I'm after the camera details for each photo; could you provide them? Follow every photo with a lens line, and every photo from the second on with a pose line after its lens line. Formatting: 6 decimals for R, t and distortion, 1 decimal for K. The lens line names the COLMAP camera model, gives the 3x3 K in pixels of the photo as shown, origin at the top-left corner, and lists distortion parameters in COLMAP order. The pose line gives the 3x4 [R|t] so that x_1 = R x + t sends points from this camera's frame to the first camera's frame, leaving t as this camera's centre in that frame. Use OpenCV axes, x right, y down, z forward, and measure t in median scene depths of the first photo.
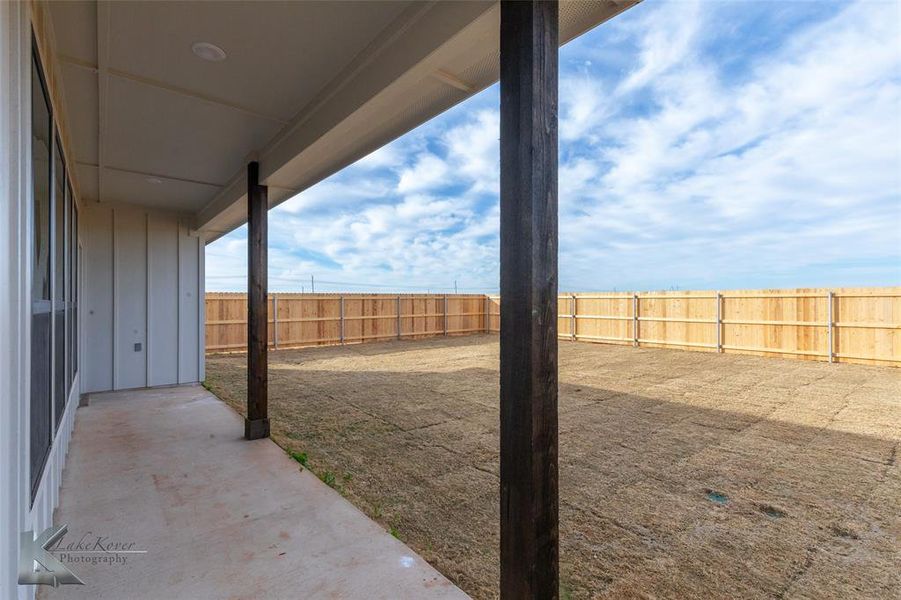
lens RADIAL K [[409.4, 0, 428.7], [0, 409.4, 297.6], [0, 0, 1]] dist [0.008045, -0.000203]
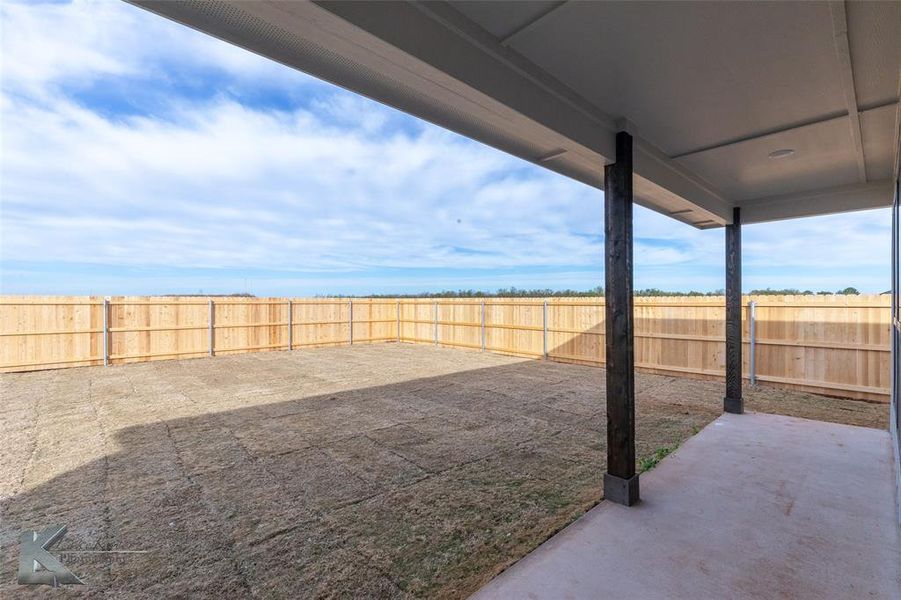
lens RADIAL K [[409.4, 0, 445.1], [0, 409.4, 305.8], [0, 0, 1]] dist [0.008045, -0.000203]
pose [[-0.051371, 0.003239, 0.998674, -0.379214], [-0.003214, 0.999989, -0.003409, 0.006789], [-0.998674, -0.003385, -0.051360, 0.450546]]
